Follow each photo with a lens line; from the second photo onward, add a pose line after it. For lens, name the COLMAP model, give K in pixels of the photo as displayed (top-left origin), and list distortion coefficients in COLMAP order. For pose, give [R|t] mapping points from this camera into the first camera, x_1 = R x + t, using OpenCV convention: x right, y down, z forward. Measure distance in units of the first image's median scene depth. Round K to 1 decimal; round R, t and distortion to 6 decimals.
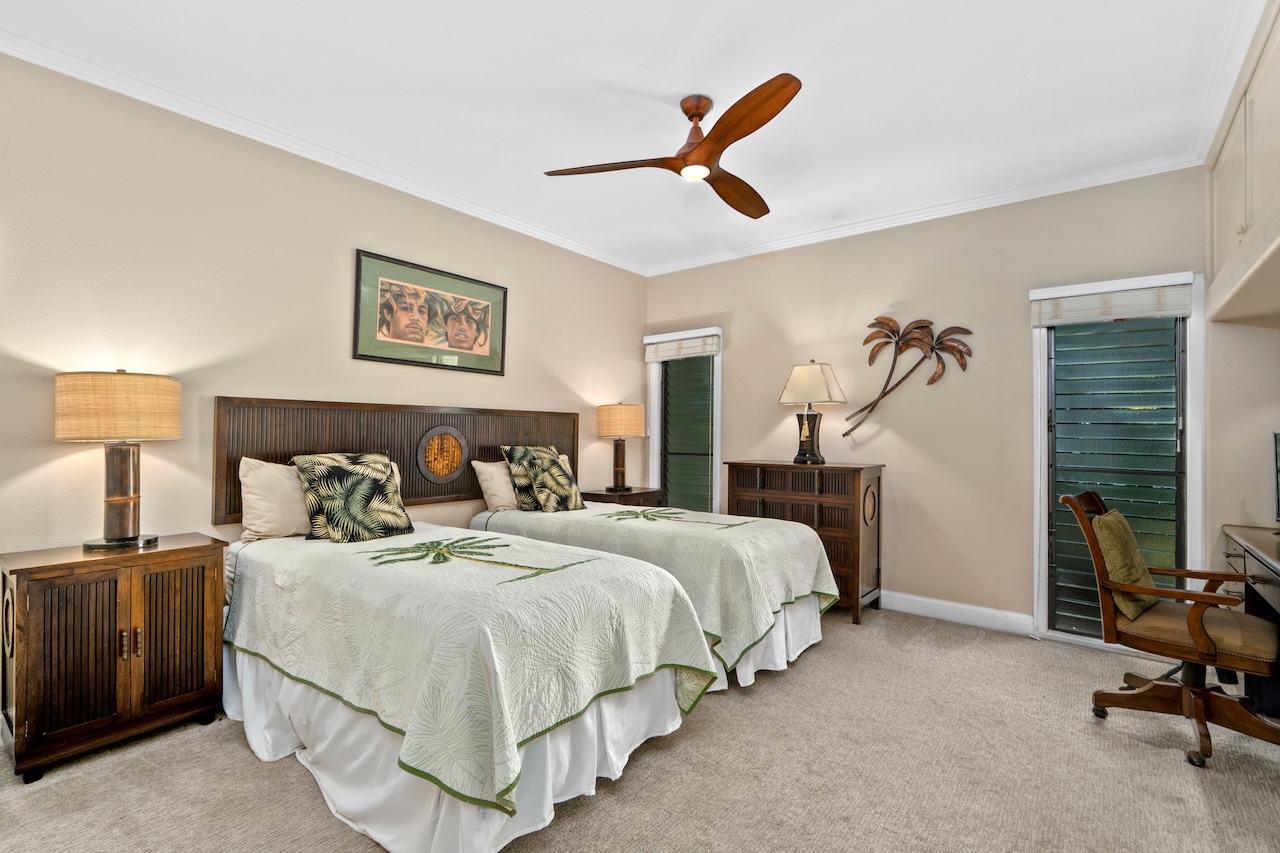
lens RADIAL K [[570.7, 0, 641.2], [0, 570.7, 432.3], [0, 0, 1]] dist [-0.058939, 0.000018]
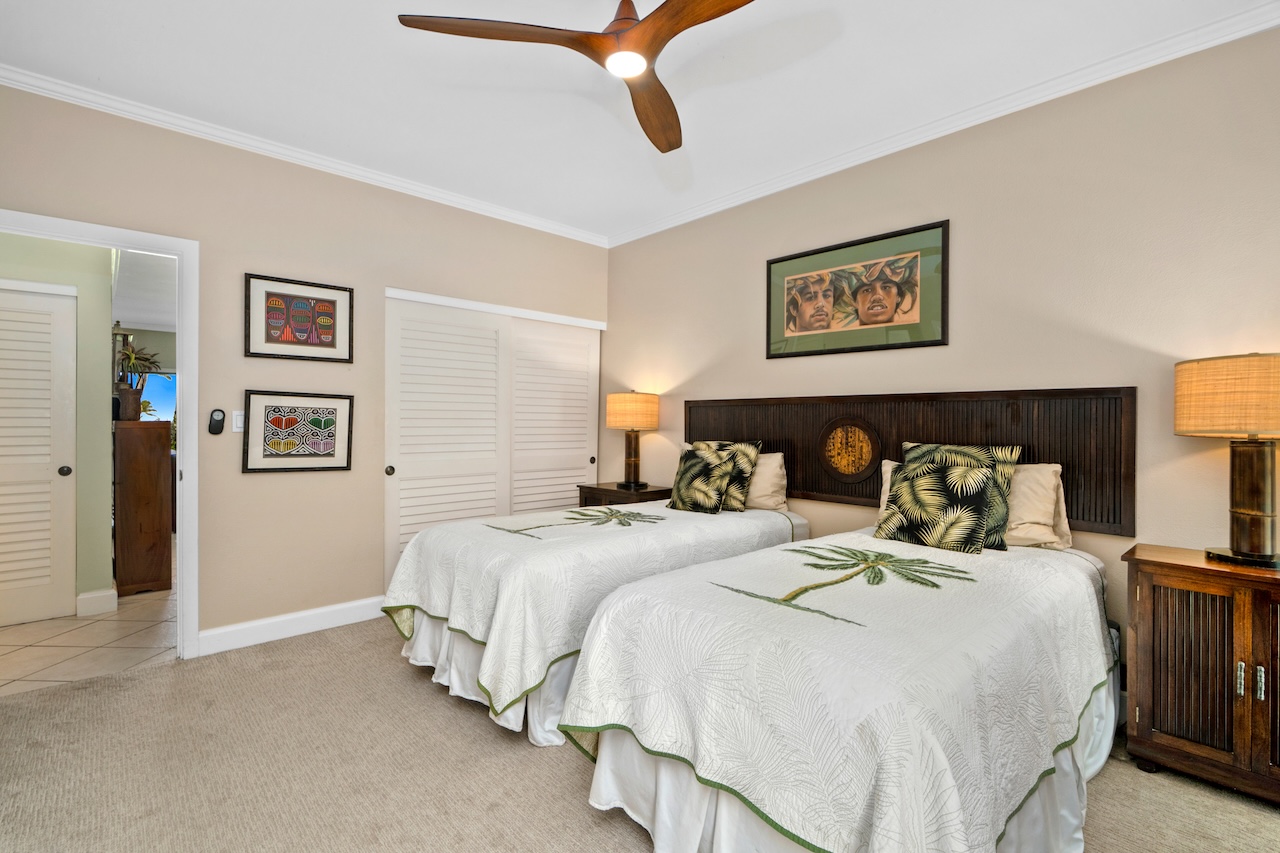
lens RADIAL K [[590.4, 0, 640.0], [0, 590.4, 426.5], [0, 0, 1]] dist [0.001462, 0.000836]
pose [[-0.158766, -0.003932, -0.987308, 0.612745], [-0.006158, 0.999977, -0.002993, 0.007899], [0.987297, 0.005605, -0.158786, 0.828717]]
